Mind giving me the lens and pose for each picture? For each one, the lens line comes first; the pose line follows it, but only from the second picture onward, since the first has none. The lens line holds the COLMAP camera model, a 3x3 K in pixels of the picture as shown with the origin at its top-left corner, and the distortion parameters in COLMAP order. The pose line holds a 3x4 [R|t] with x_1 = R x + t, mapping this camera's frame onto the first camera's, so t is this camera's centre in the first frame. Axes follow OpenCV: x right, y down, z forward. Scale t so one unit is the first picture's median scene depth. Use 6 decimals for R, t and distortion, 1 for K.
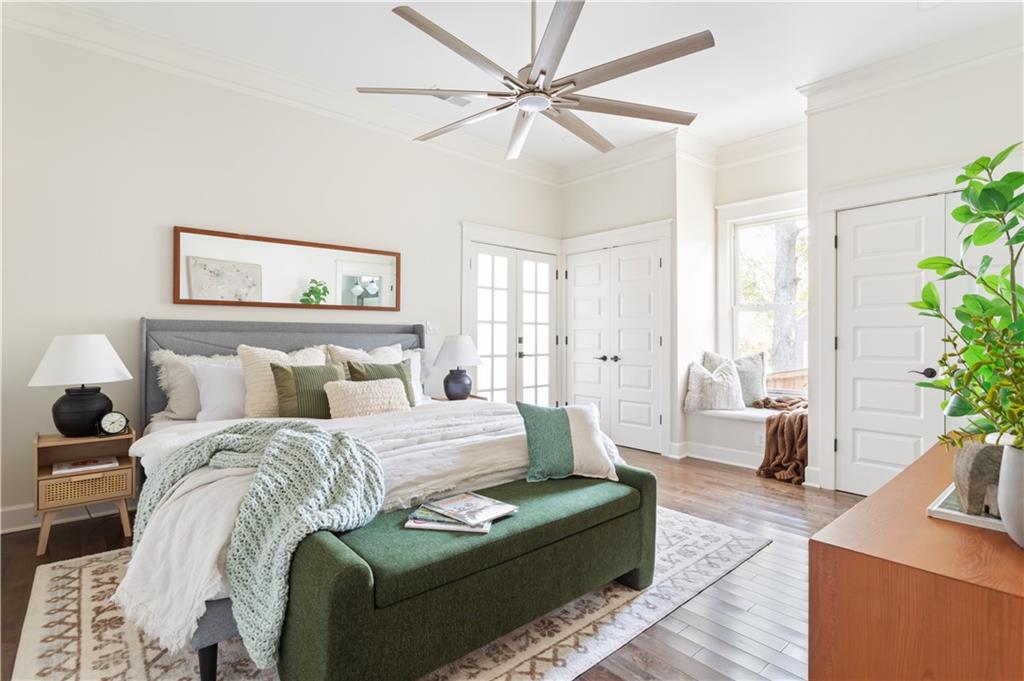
lens RADIAL K [[477.5, 0, 518.7], [0, 477.5, 335.9], [0, 0, 1]] dist [-0.005466, 0.000231]
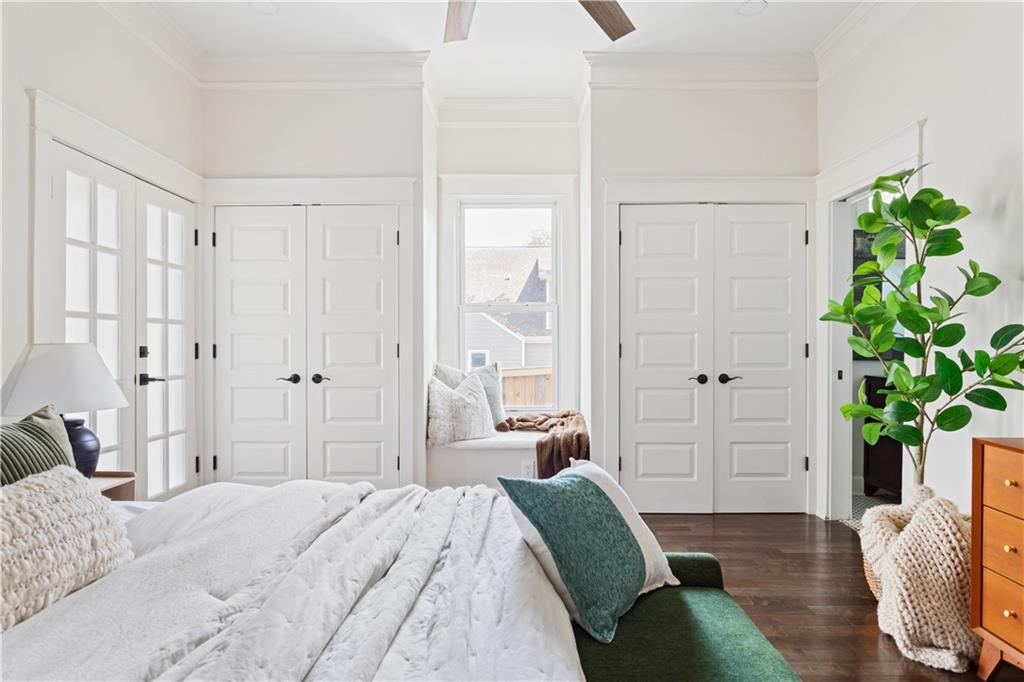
lens RADIAL K [[588.2, 0, 510.9], [0, 588.2, 345.1], [0, 0, 1]] dist [-0.001086, 0.002410]
pose [[0.686266, -0.004213, 0.727338, -0.213940], [0.002204, 0.999991, 0.003713, 0.000200], [-0.727347, -0.000945, 0.686269, 0.291689]]
